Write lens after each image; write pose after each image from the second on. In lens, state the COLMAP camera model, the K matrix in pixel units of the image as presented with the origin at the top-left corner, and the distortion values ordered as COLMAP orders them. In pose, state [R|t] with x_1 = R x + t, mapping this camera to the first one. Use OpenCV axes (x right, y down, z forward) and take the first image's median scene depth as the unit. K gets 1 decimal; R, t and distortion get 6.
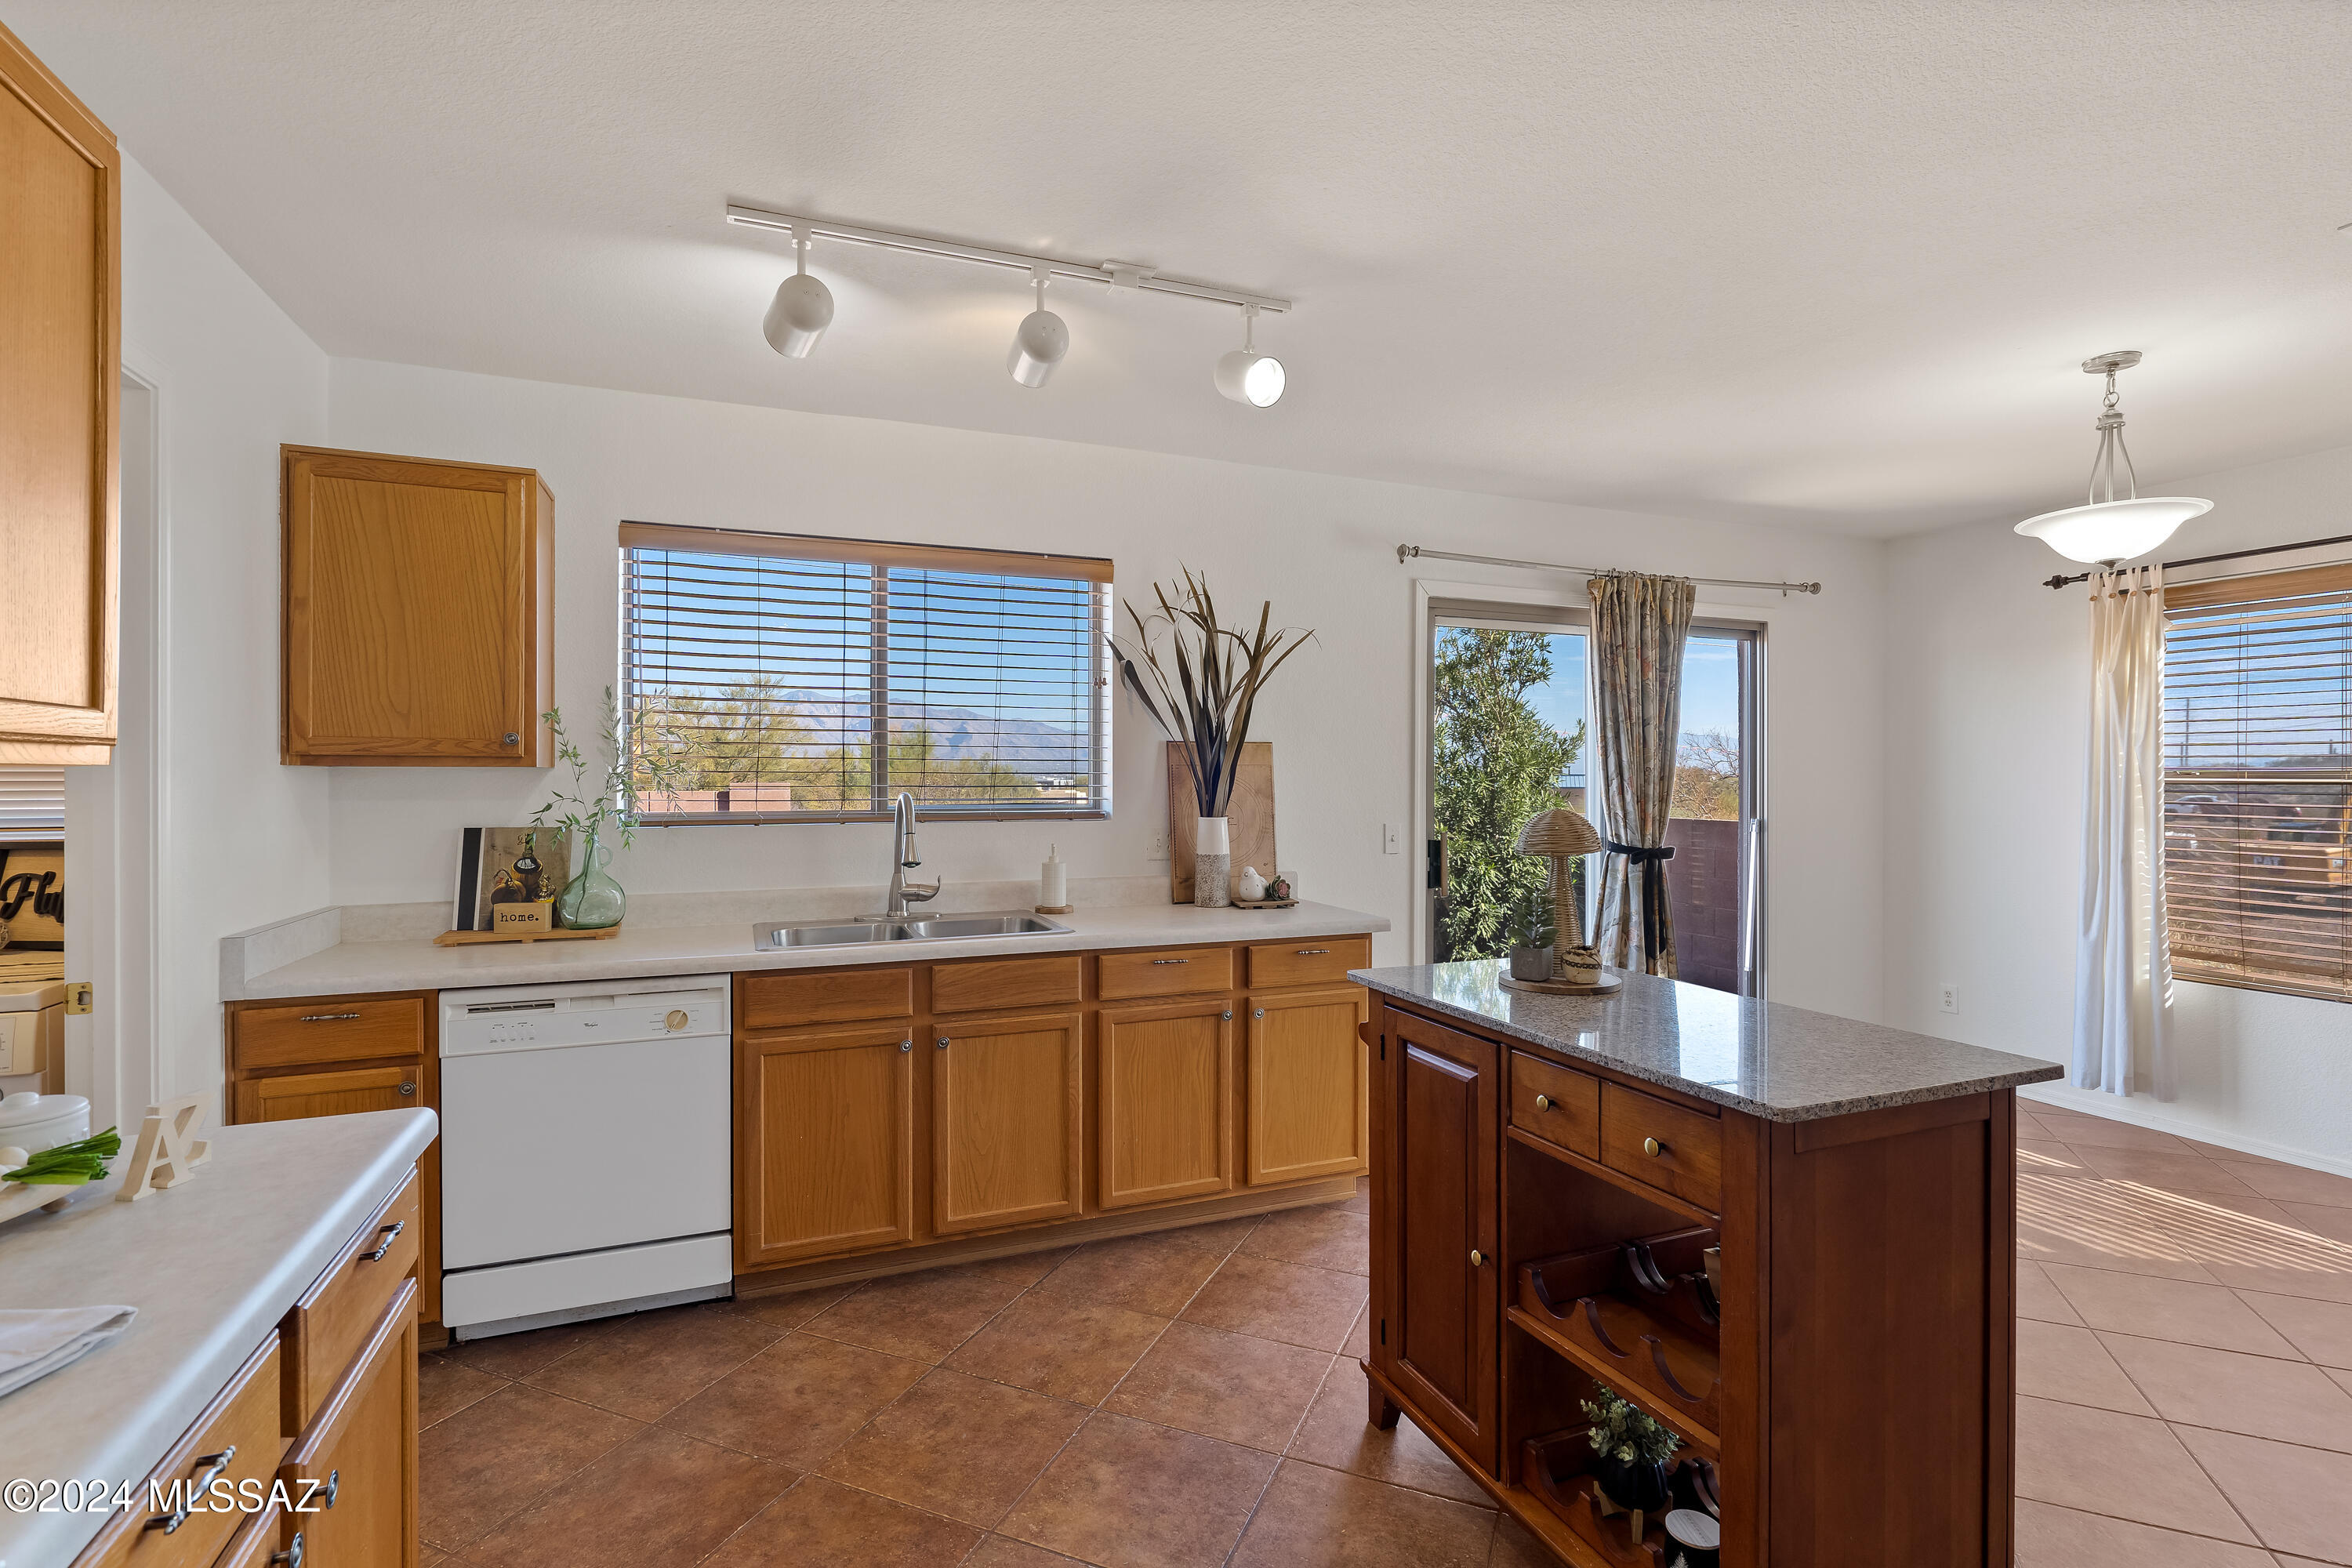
lens RADIAL K [[1100.1, 0, 1183.1], [0, 1100.1, 781.4], [0, 0, 1]] dist [-0.011518, 0.002894]
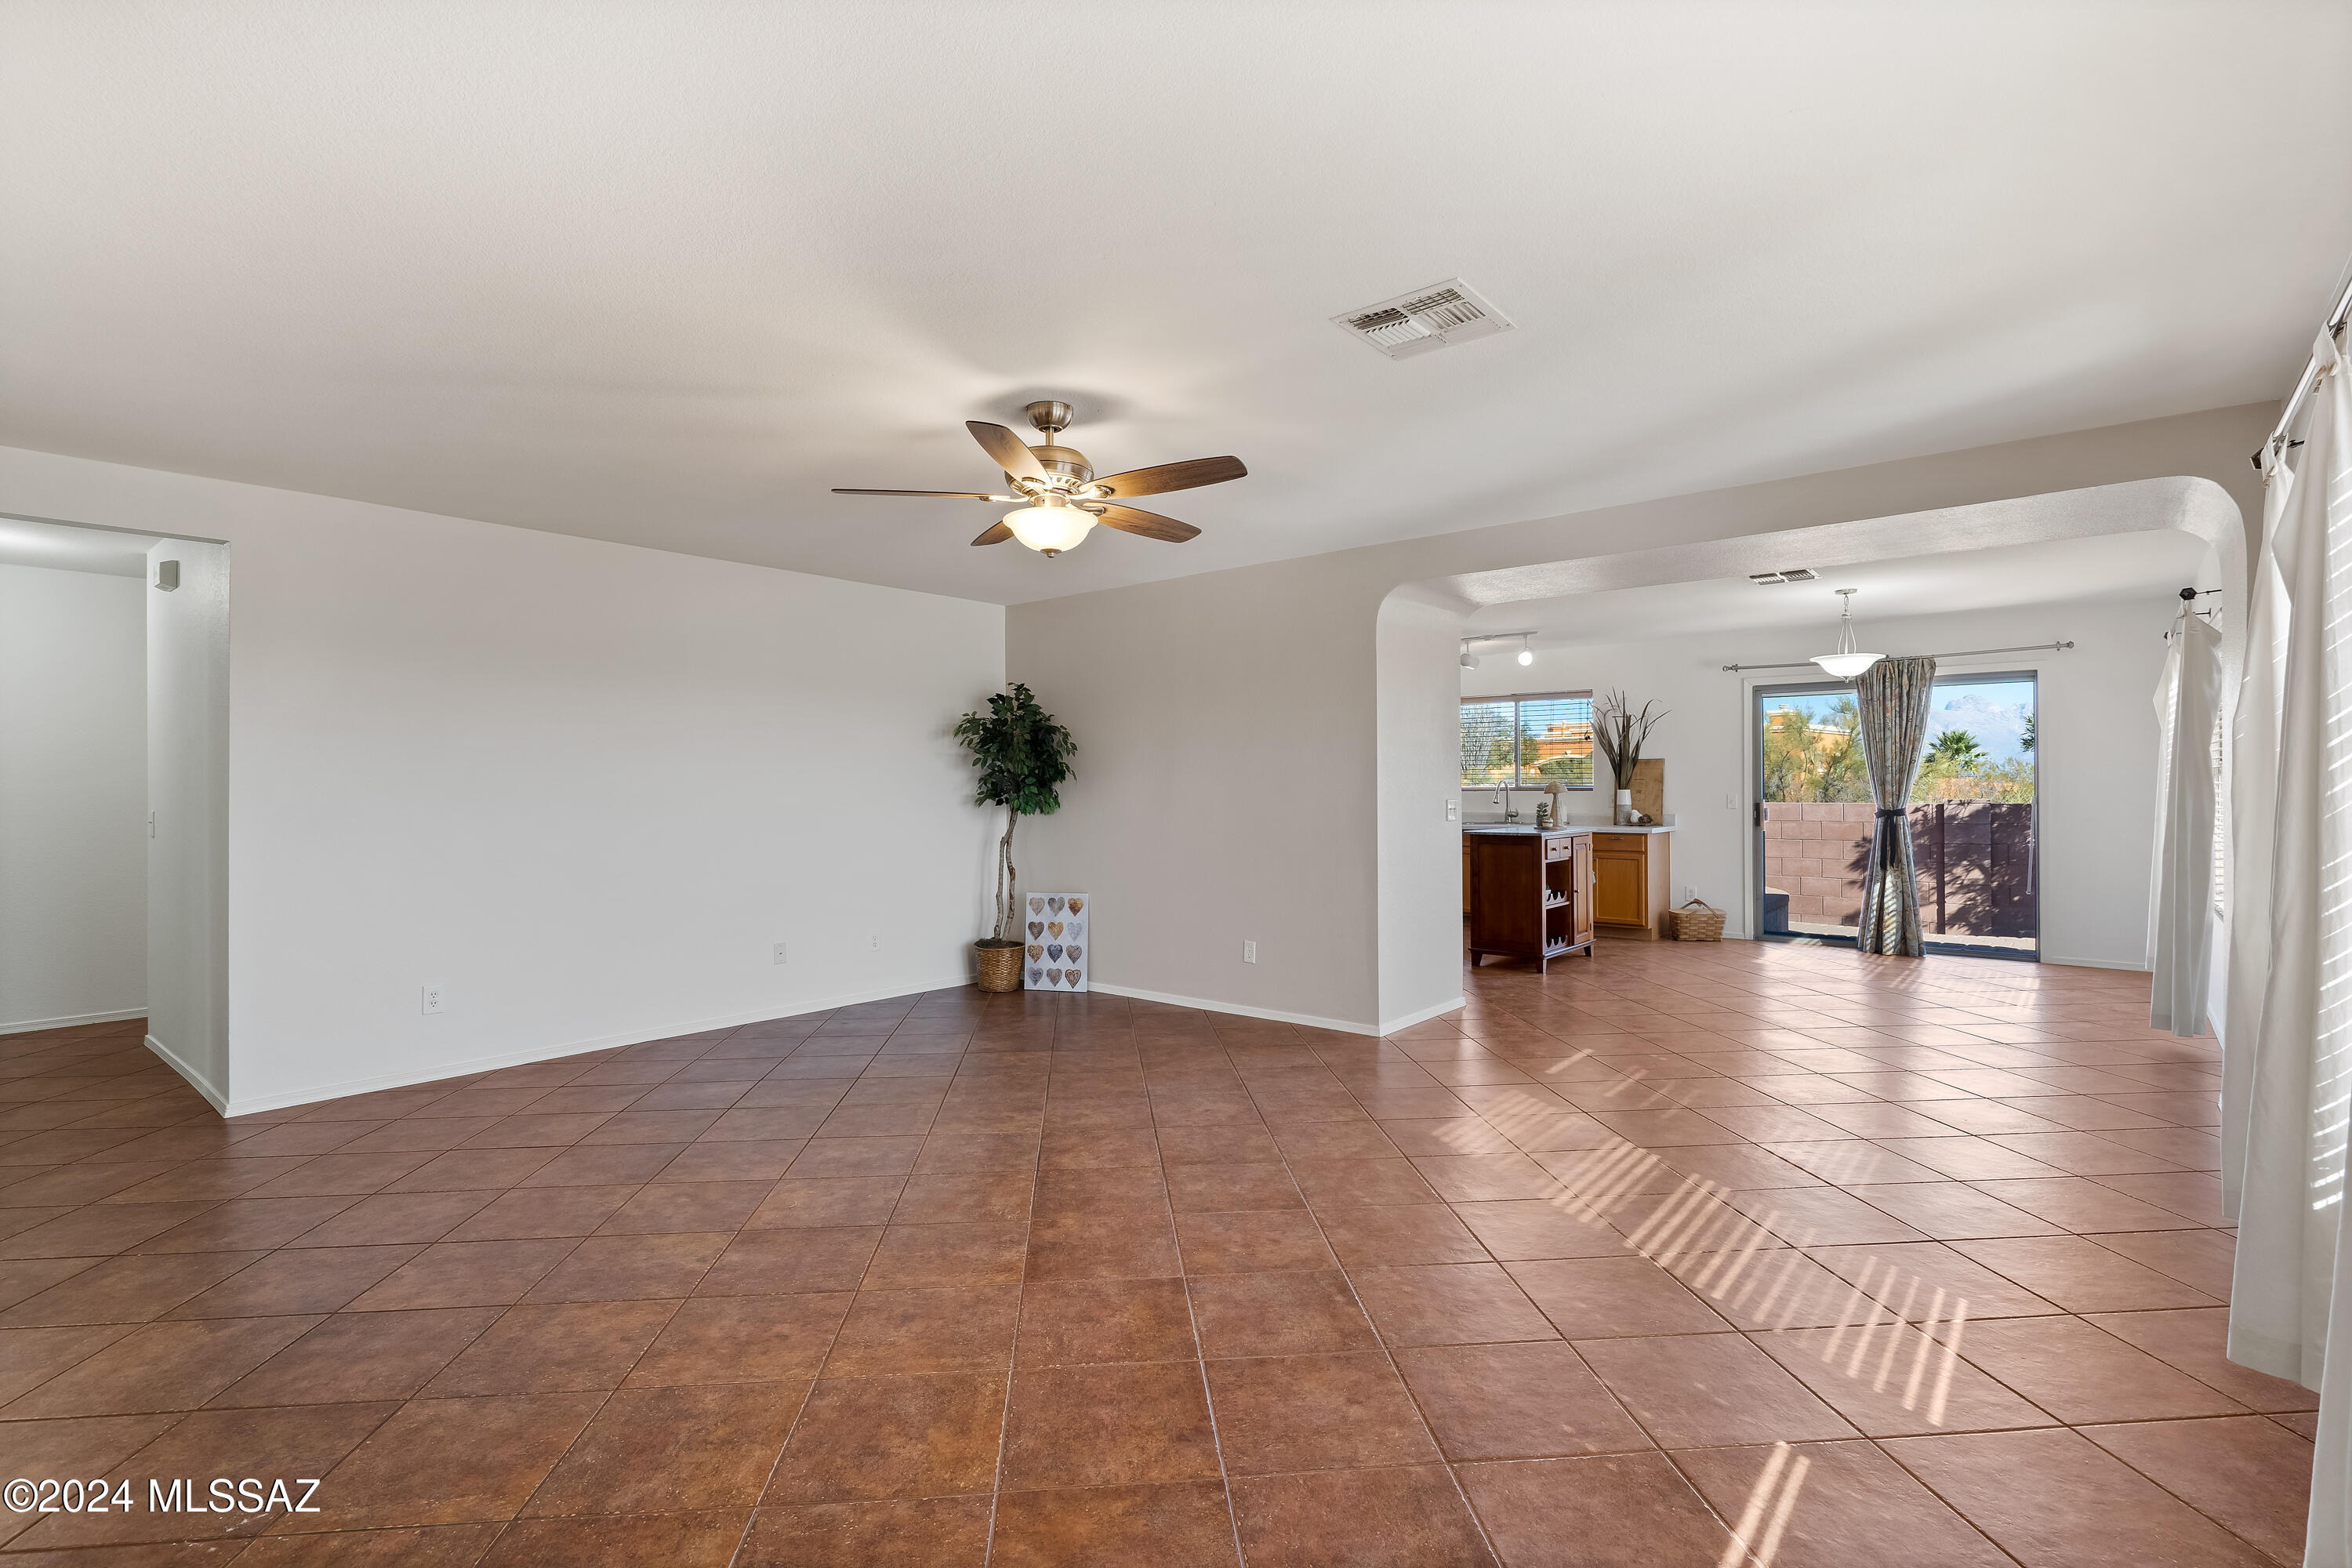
lens RADIAL K [[1100.1, 0, 1155.7], [0, 1100.1, 788.5], [0, 0, 1]] dist [-0.011518, 0.002894]
pose [[0.465570, -0.003078, -0.885006, 1.930873], [0.005205, 0.999986, -0.000740, 0.028733], [0.884996, -0.004262, 0.465579, -1.223951]]
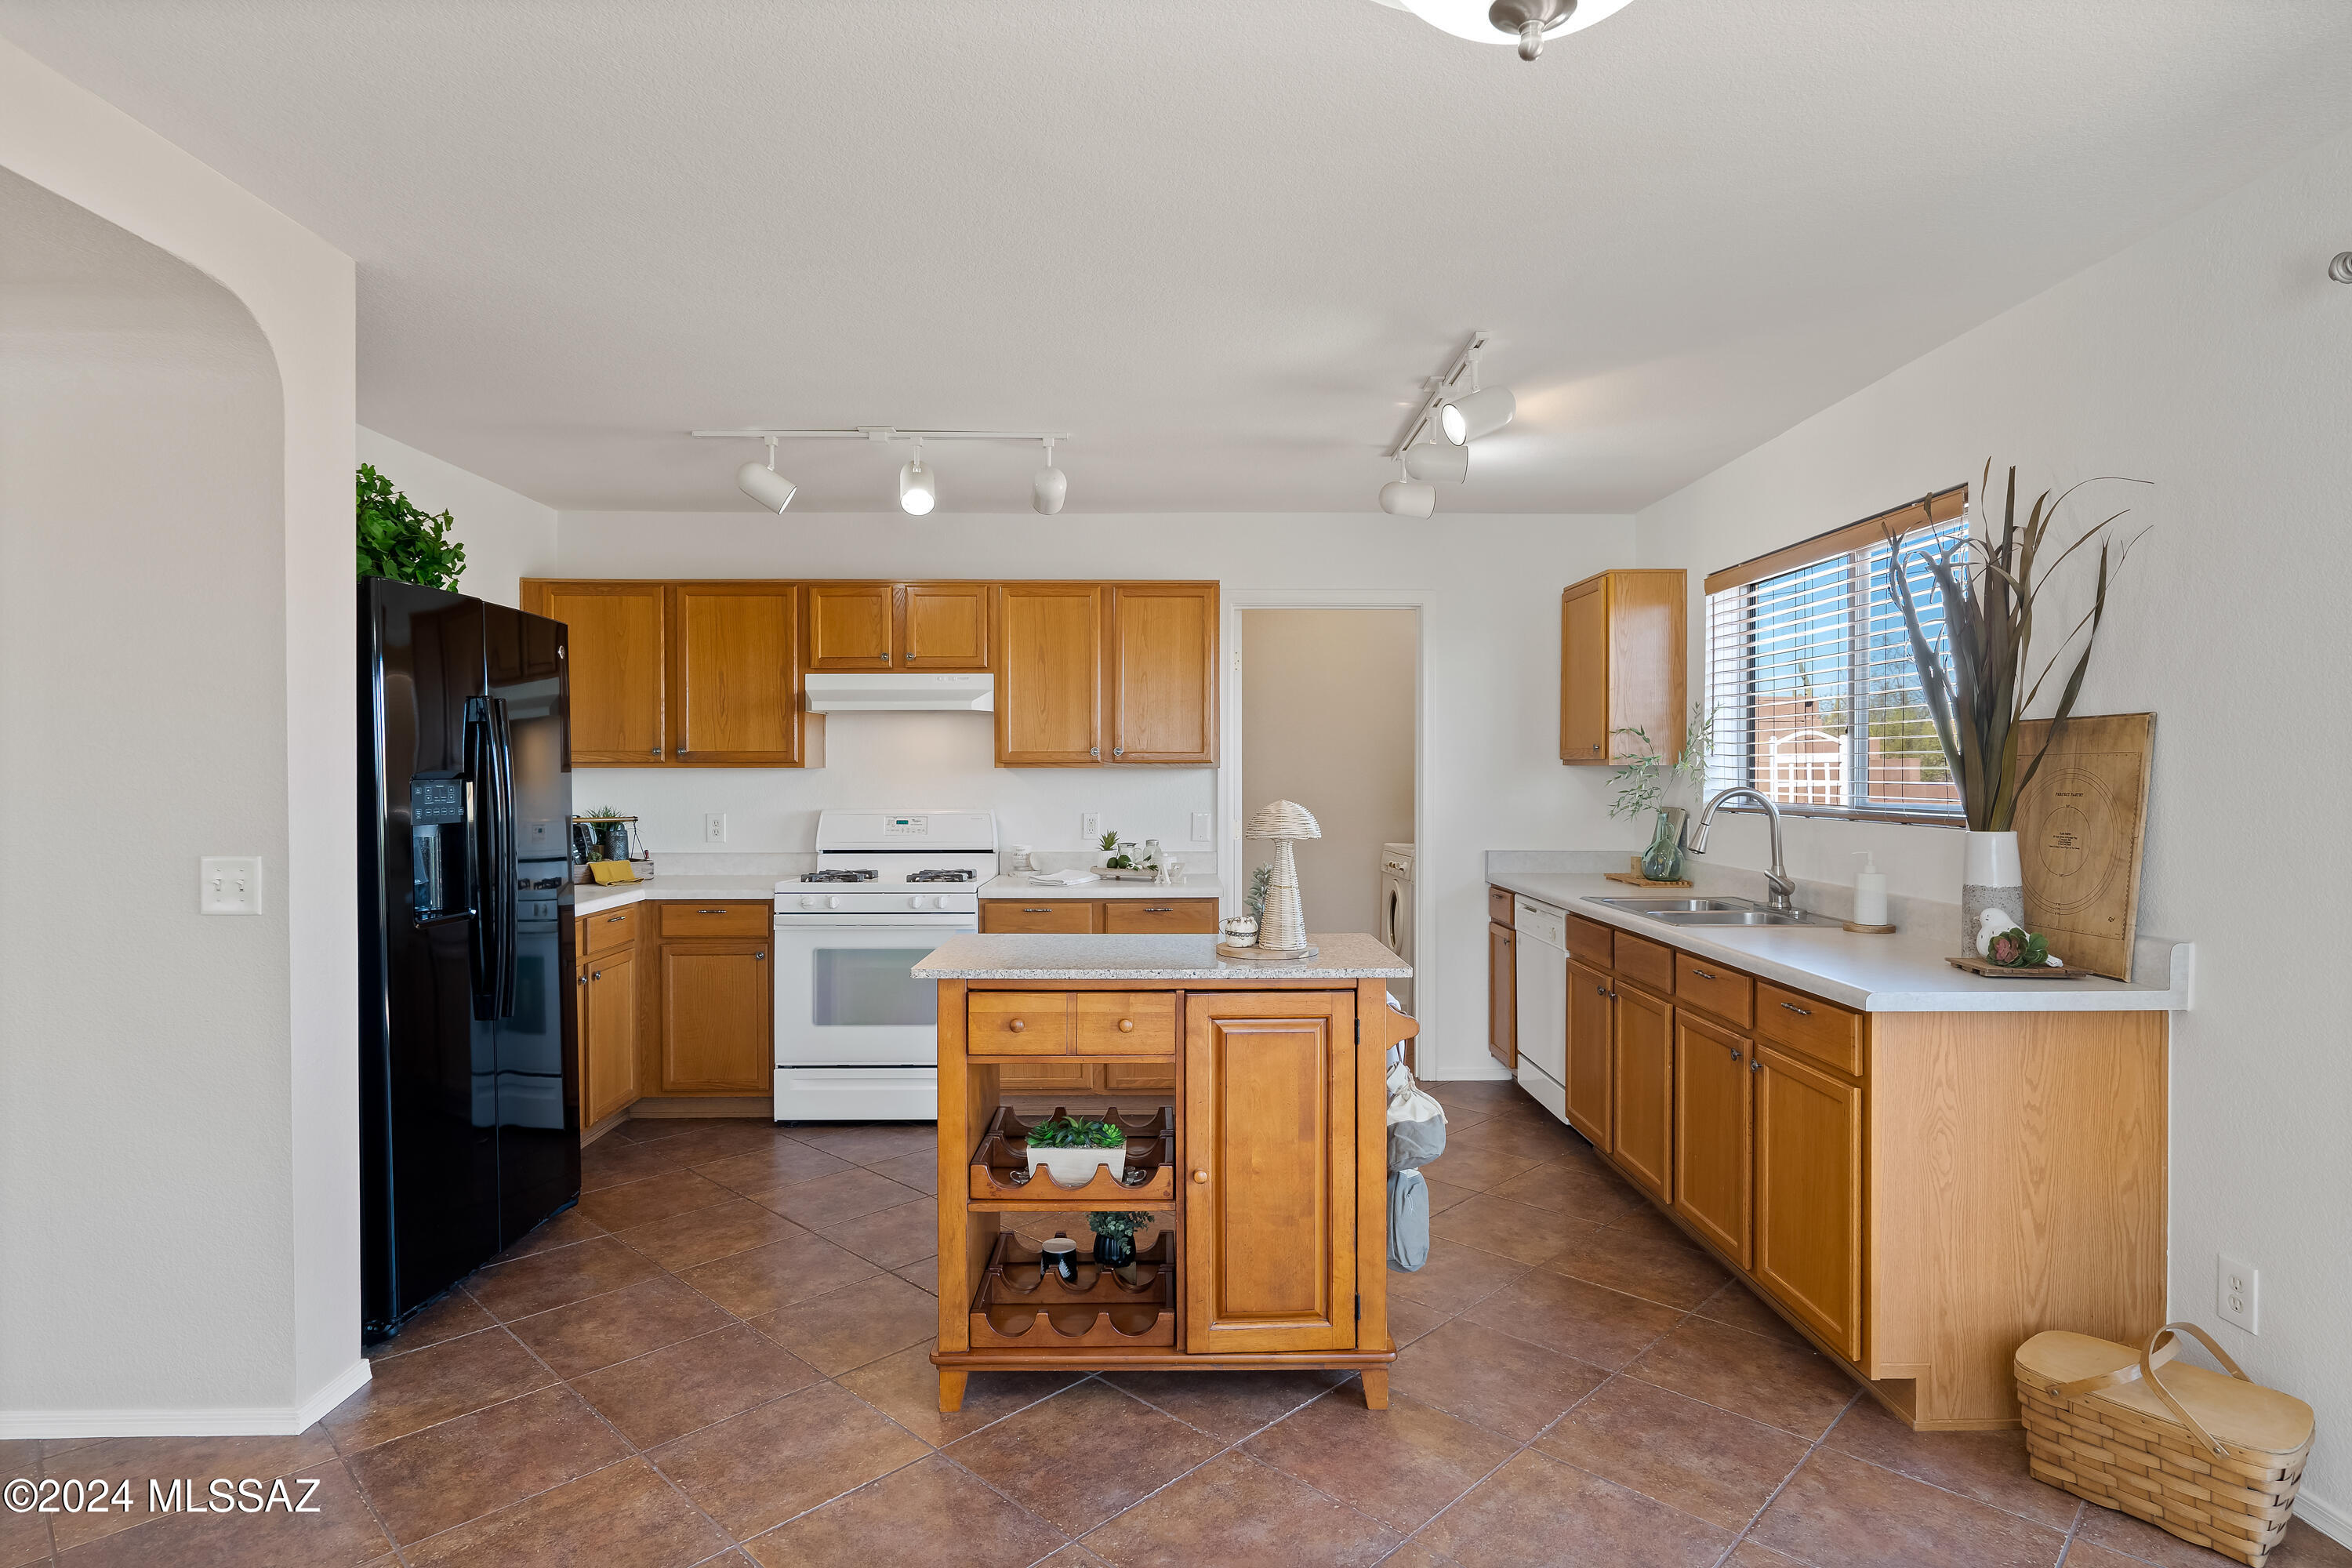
lens RADIAL K [[1226.0, 0, 1181.2], [0, 1226.0, 783.6], [0, 0, 1]] dist [0.004488, -0.001509]
pose [[-0.355661, 0.010431, -0.934557, 1.018125], [-0.000807, 0.999934, 0.011467, -0.005865], [0.934615, 0.004832, -0.355629, 0.887876]]
